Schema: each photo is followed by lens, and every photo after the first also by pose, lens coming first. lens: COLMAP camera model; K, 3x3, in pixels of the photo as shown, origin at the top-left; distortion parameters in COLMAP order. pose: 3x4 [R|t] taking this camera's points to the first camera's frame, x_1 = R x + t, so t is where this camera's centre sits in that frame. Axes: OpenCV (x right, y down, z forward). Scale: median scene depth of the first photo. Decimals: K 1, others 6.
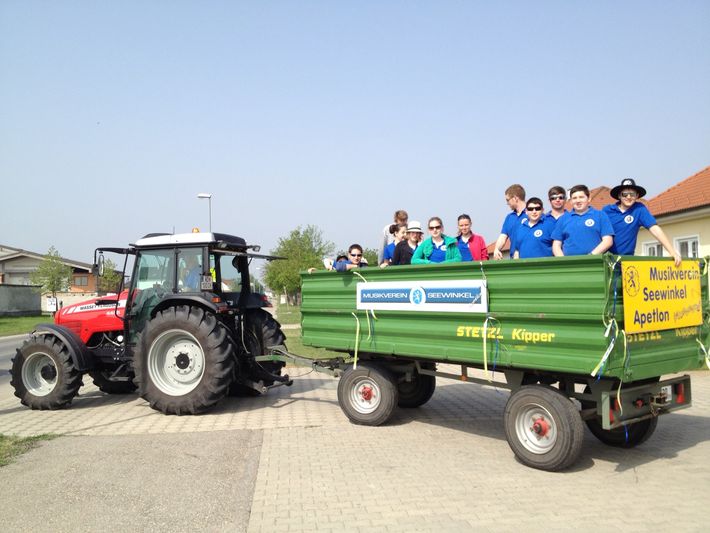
lens RADIAL K [[712.8, 0, 356.2], [0, 712.8, 266.6], [0, 0, 1]] dist [0.053117, 0.000000]
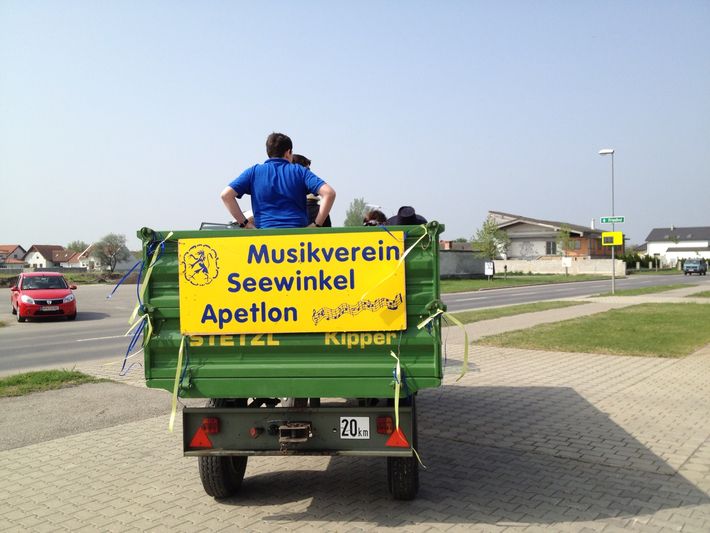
lens RADIAL K [[712.8, 0, 355.9], [0, 712.8, 268.5], [0, 0, 1]] dist [0.053117, 0.000000]
pose [[0.688279, 0.014773, -0.725295, 0.980054], [0.026447, 0.998617, 0.045437, -0.005216], [0.724964, -0.050456, 0.686937, 0.576795]]
